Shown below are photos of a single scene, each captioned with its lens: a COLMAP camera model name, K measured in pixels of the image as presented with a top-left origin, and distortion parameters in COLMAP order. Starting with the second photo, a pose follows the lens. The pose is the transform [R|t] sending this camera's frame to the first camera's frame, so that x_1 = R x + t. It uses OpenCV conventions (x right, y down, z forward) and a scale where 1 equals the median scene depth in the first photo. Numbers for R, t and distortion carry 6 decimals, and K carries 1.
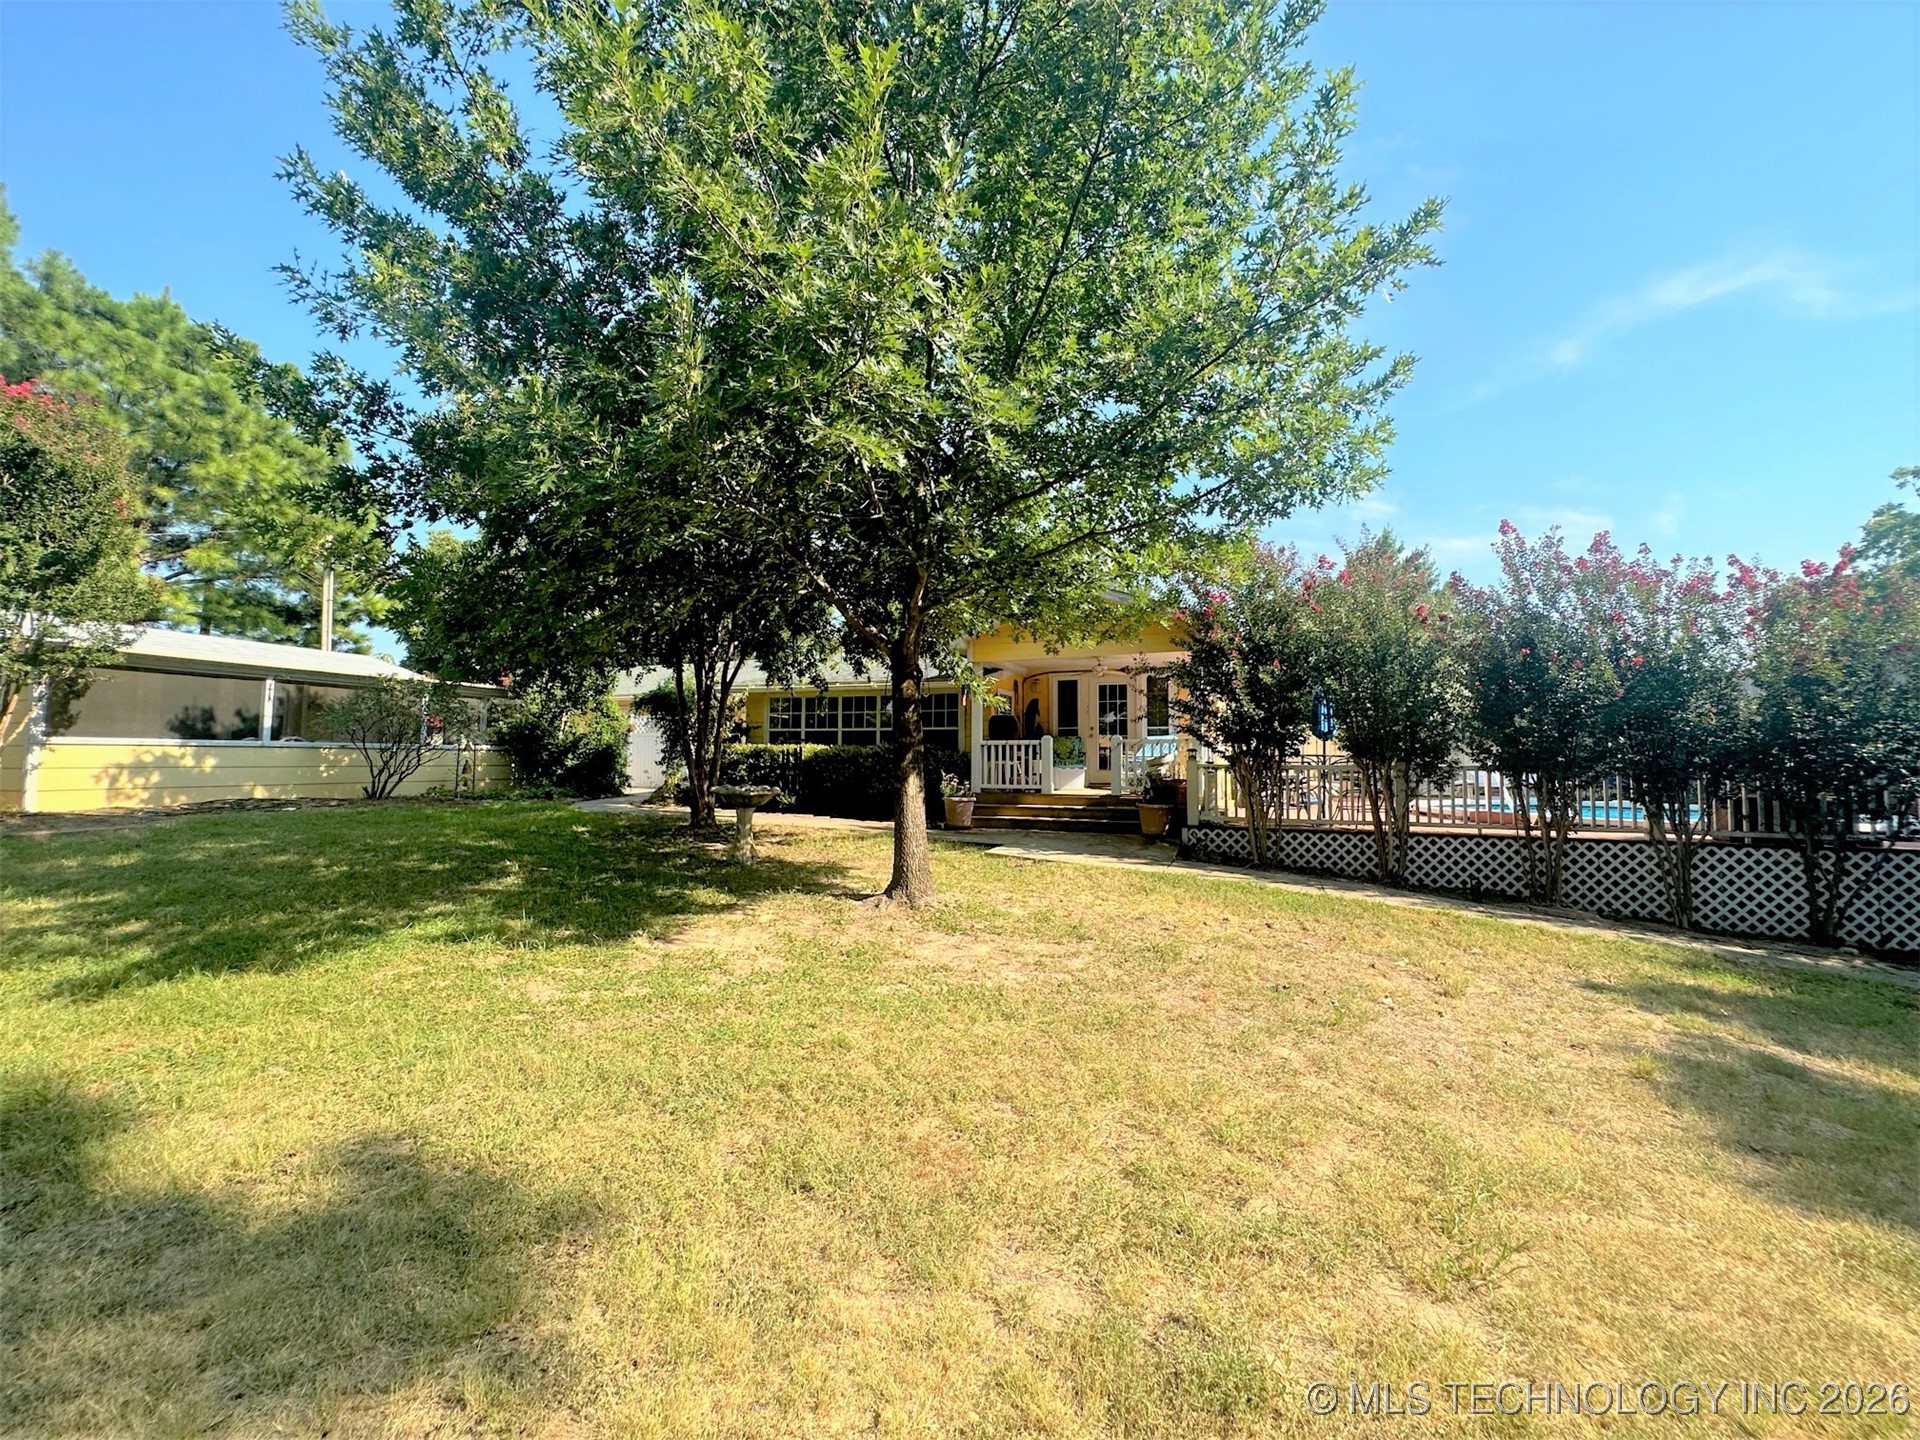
lens RADIAL K [[773.4, 0, 964.5], [0, 773.4, 712.2], [0, 0, 1]] dist [-0.000818, -0.000152]
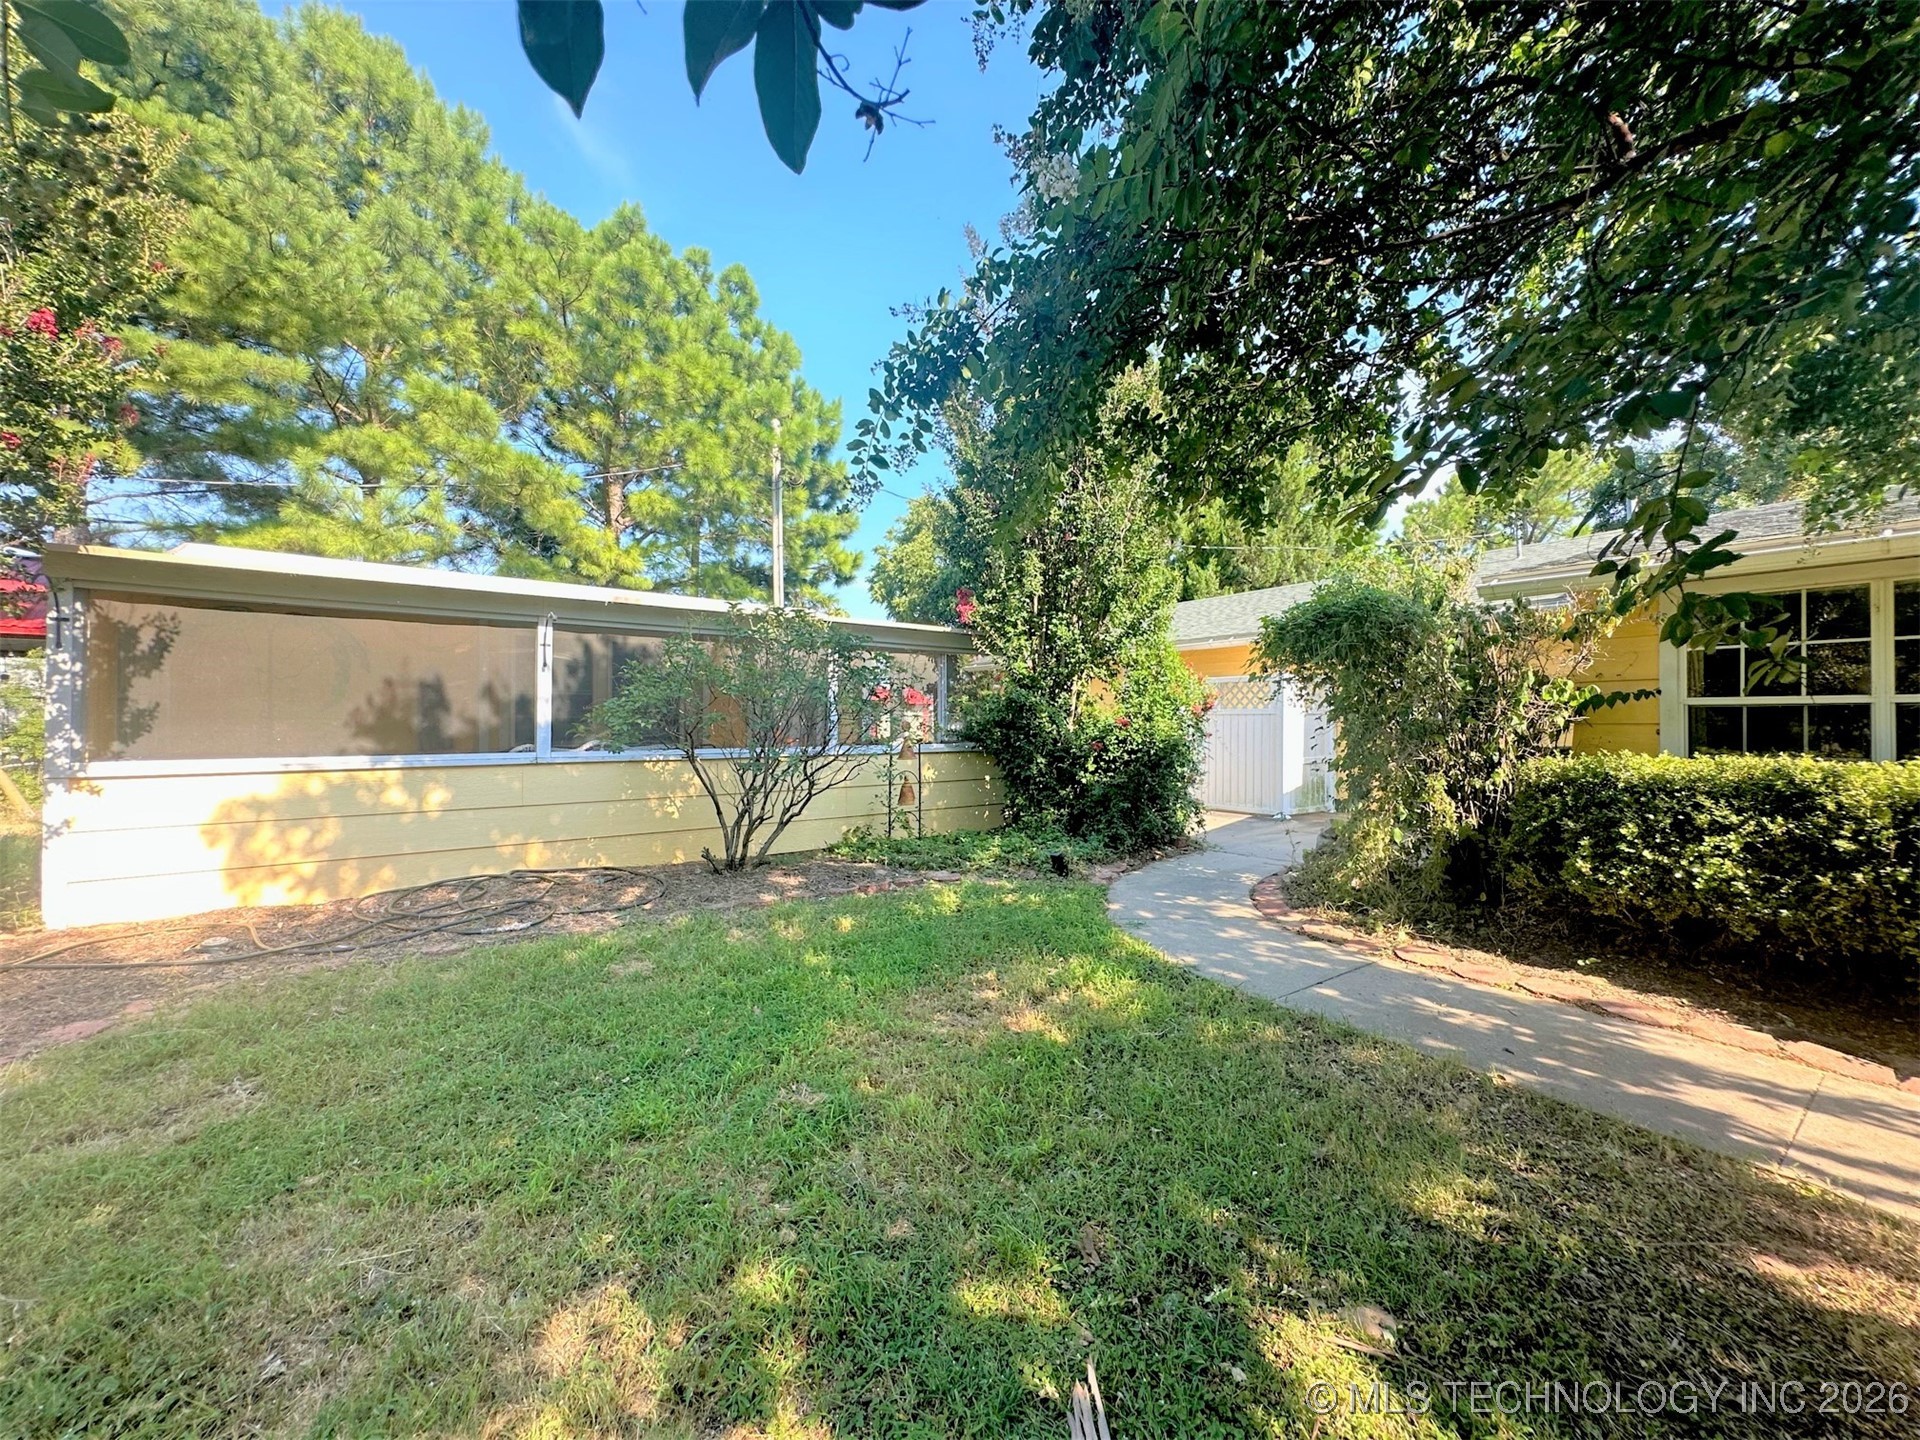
lens RADIAL K [[773.4, 0, 964.5], [0, 773.4, 712.2], [0, 0, 1]] dist [-0.000818, -0.000152]
pose [[0.850025, -0.009379, -0.526659, -0.427048], [0.035308, 0.998607, 0.039203, 0.003360], [0.525557, -0.051919, 0.849173, 0.733076]]
